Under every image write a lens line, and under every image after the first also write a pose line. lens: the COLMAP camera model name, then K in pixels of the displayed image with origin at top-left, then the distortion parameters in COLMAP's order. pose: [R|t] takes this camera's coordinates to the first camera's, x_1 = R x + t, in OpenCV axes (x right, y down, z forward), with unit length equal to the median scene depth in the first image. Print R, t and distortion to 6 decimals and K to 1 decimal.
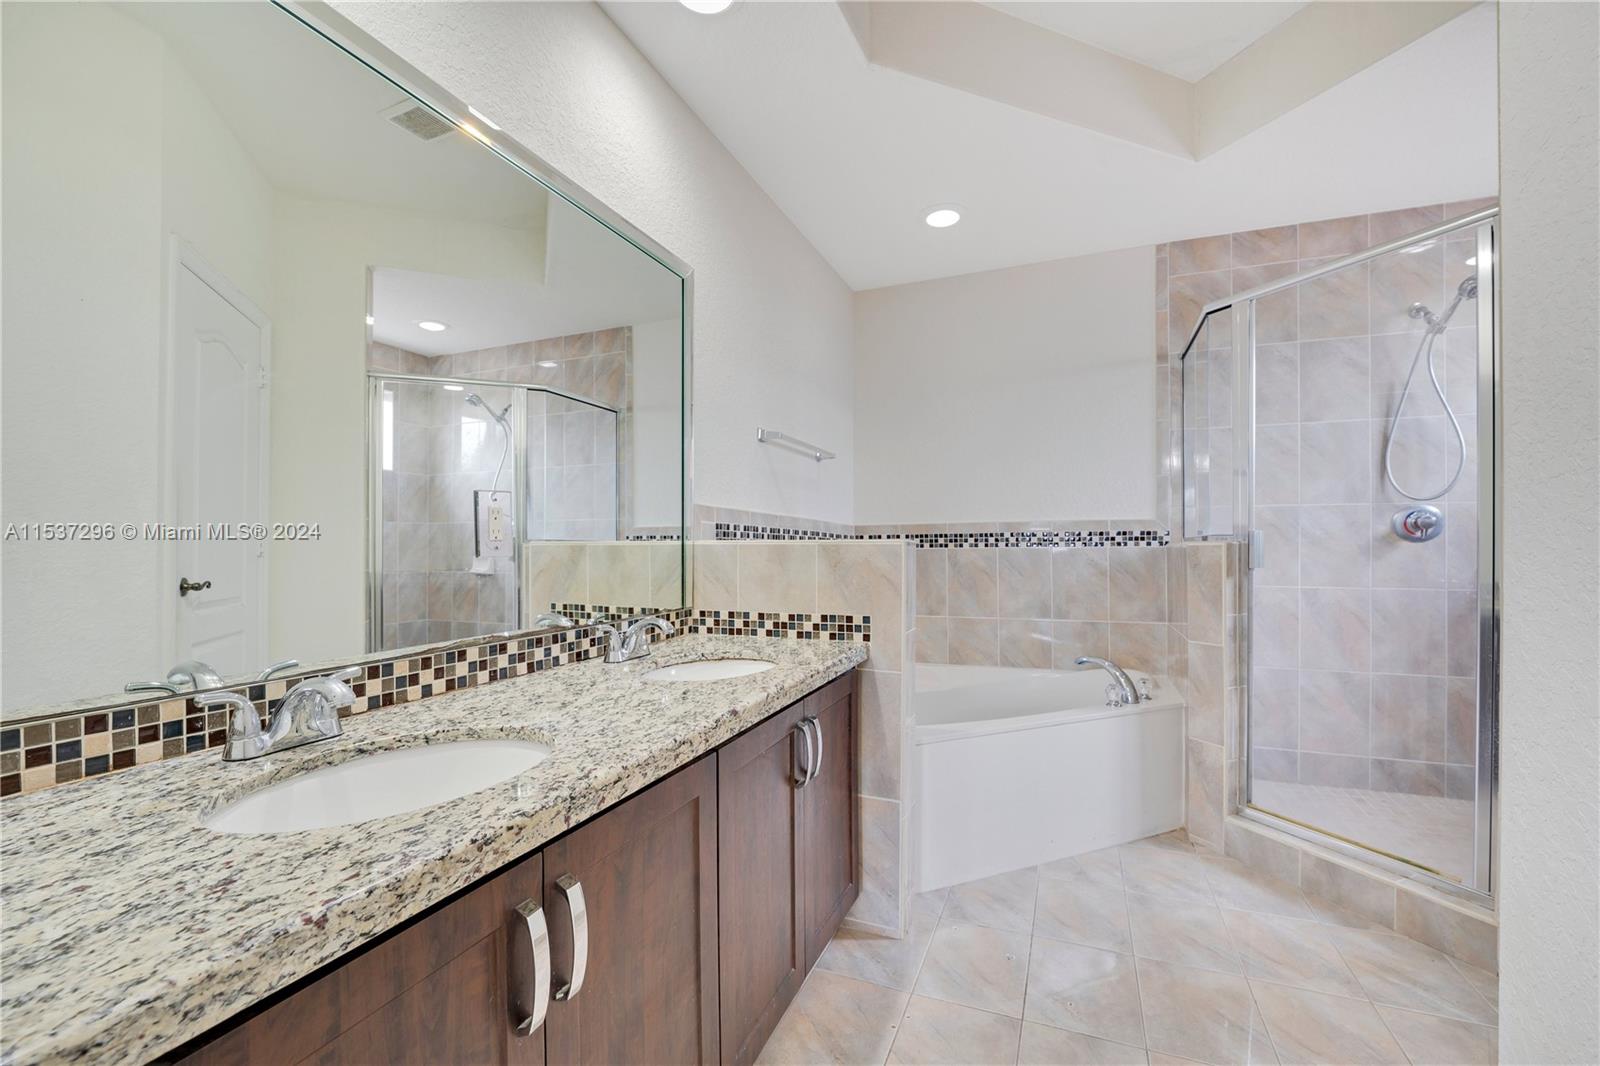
lens RADIAL K [[641.1, 0, 797.7], [0, 641.1, 565.6], [0, 0, 1]] dist [-0.010773, -0.005757]
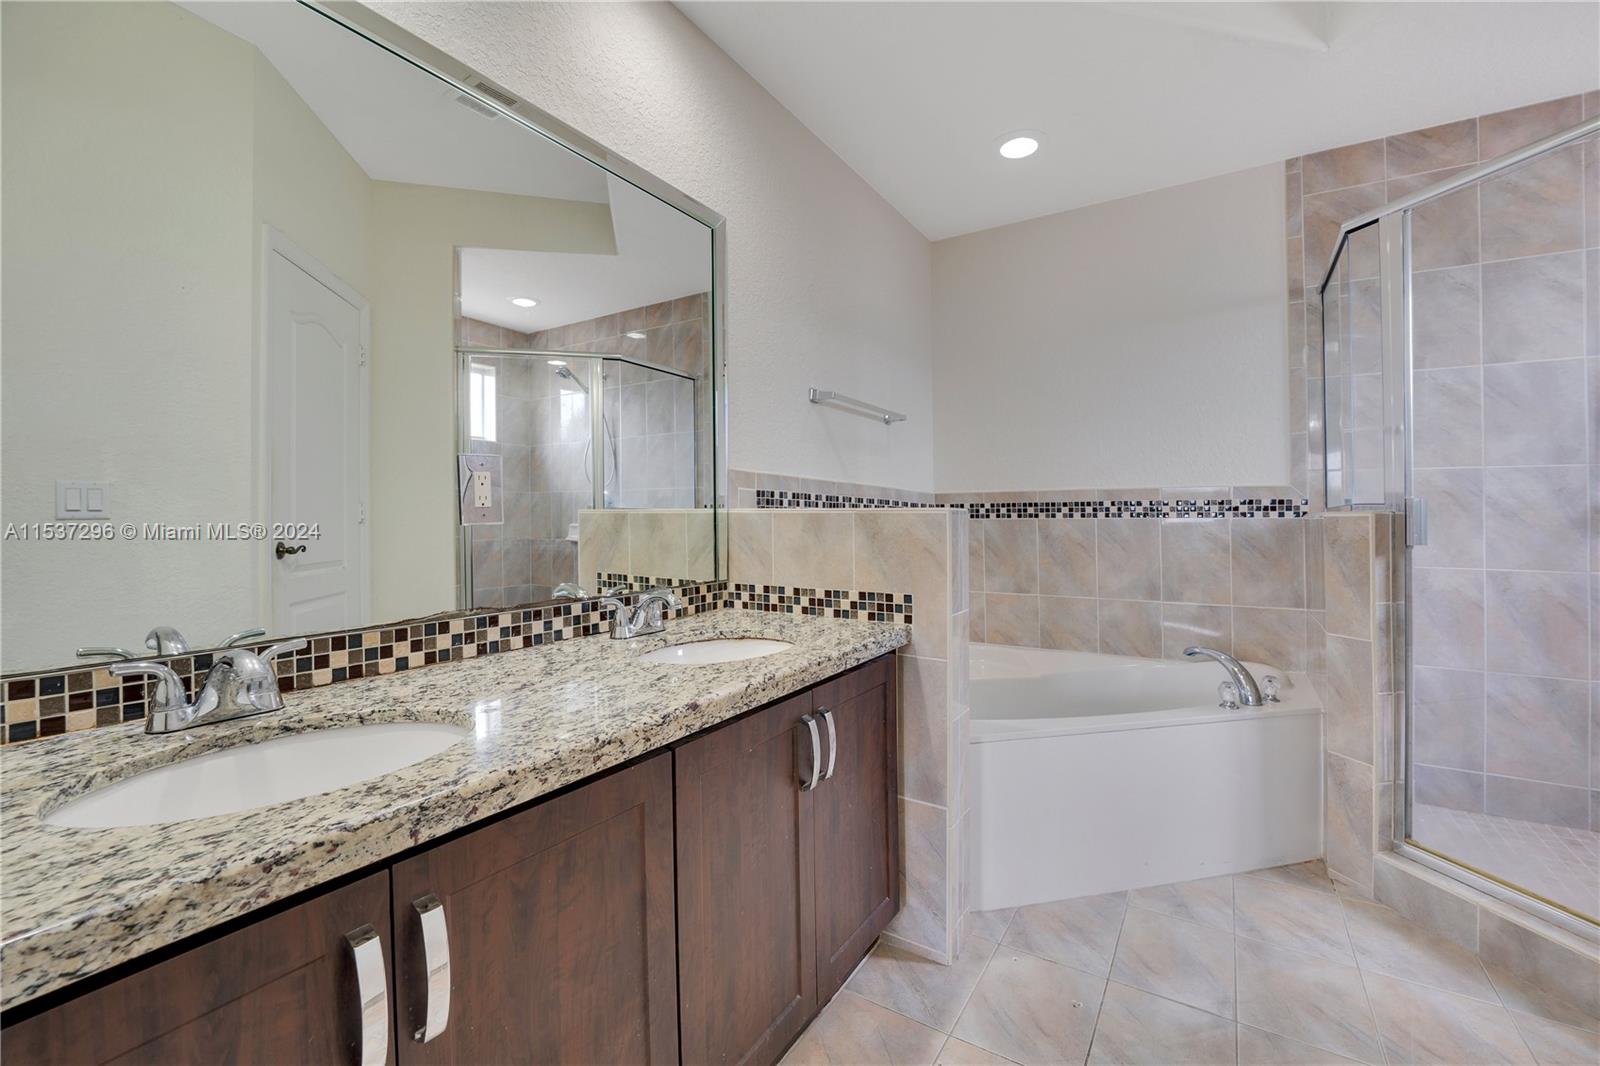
lens RADIAL K [[649.3, 0, 802.8], [0, 649.3, 526.6], [0, 0, 1]] dist [-0.022440, 0.002636]
pose [[0.985528, 0.007146, -0.169362, 0.104272], [-0.009508, 0.999868, -0.013138, -0.001634], [0.169246, 0.014558, 0.985466, 0.086874]]
